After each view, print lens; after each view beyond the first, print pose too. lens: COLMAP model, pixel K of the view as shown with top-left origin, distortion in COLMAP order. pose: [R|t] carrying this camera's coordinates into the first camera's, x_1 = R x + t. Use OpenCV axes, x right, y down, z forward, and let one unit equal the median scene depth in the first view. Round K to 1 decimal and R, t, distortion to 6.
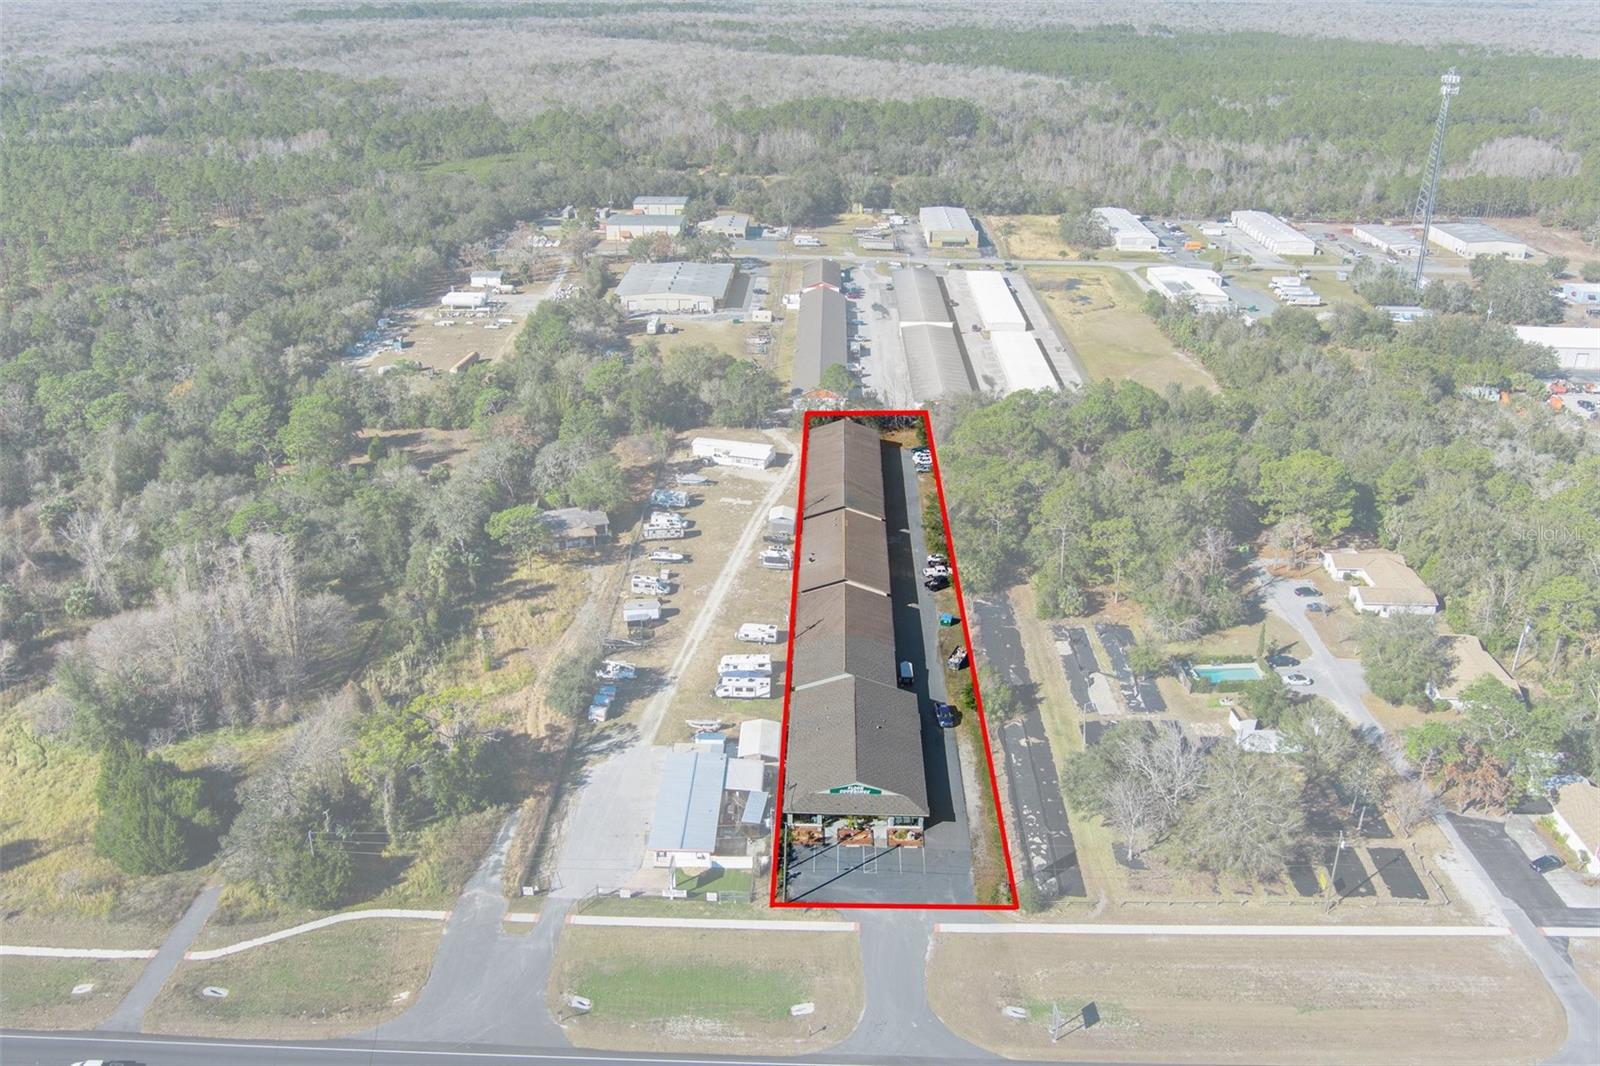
lens RADIAL K [[1307.4, 0, 800.0], [0, 1307.4, 533.0], [0, 0, 1]] dist [-0.064518, 0.013627]
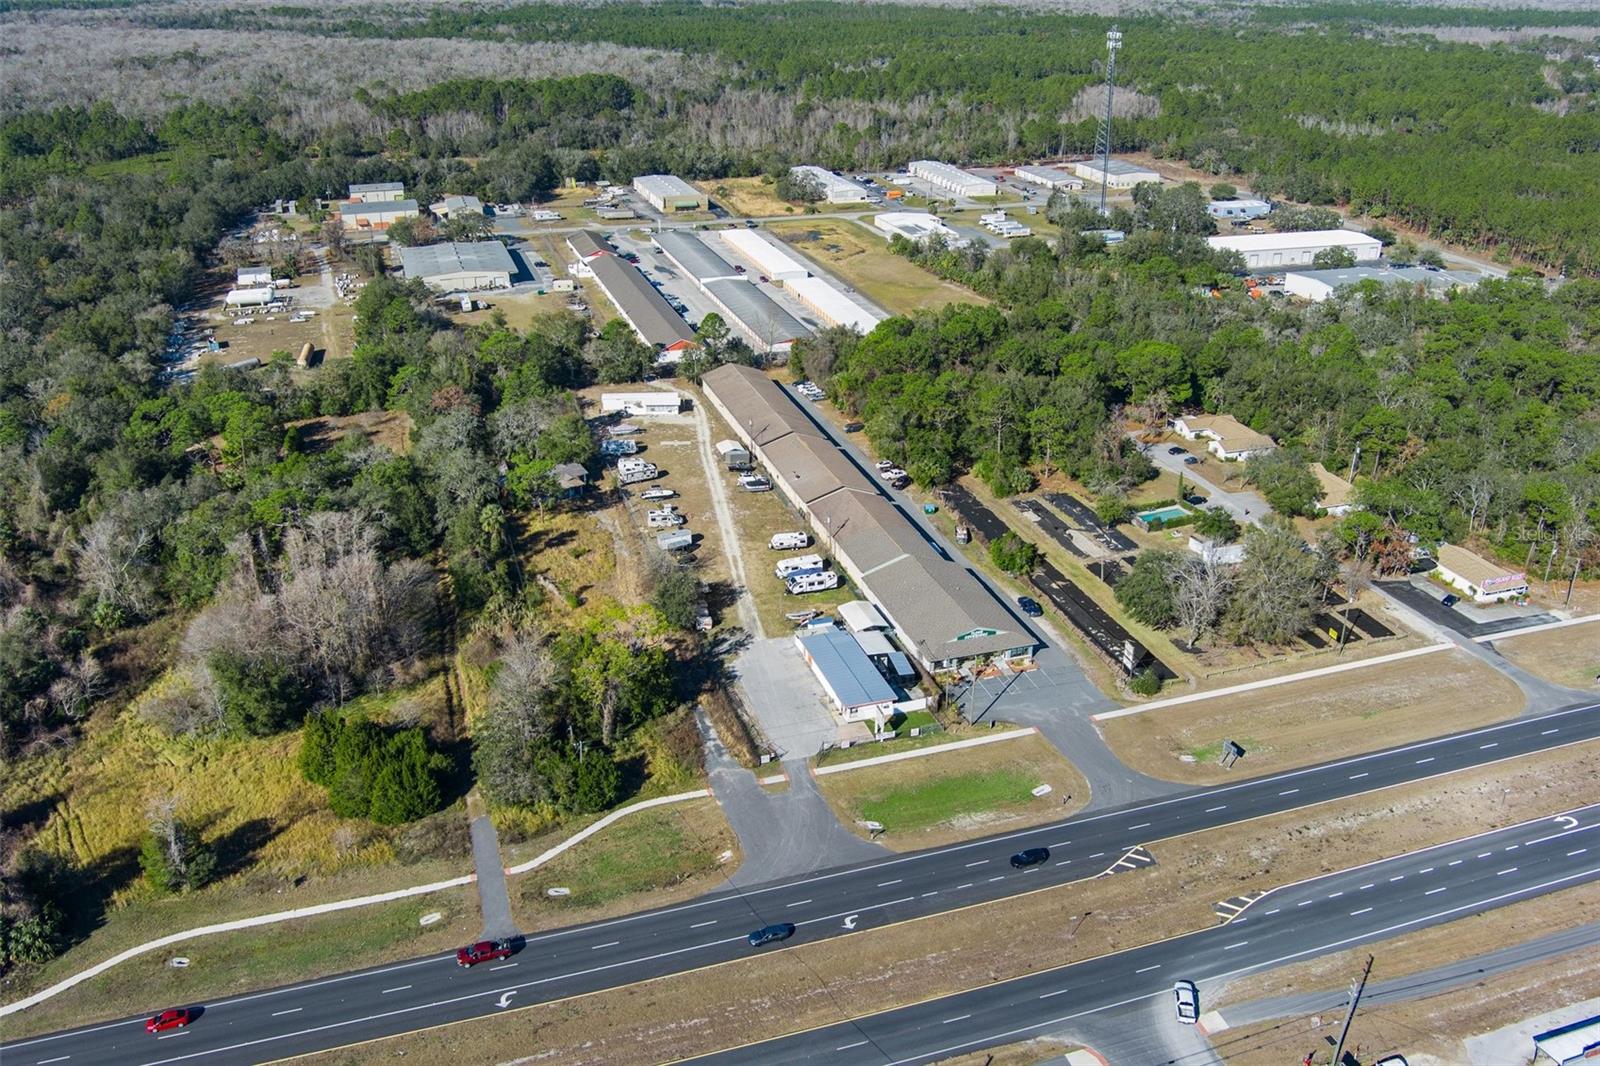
lens RADIAL K [[1307.4, 0, 800.0], [0, 1307.4, 533.0], [0, 0, 1]] dist [-0.064518, 0.013627]
pose [[0.940522, -0.142915, 0.308211, -0.235303], [0.138049, 0.989709, 0.037657, 0.018221], [-0.310421, 0.007131, 0.950573, -0.048771]]
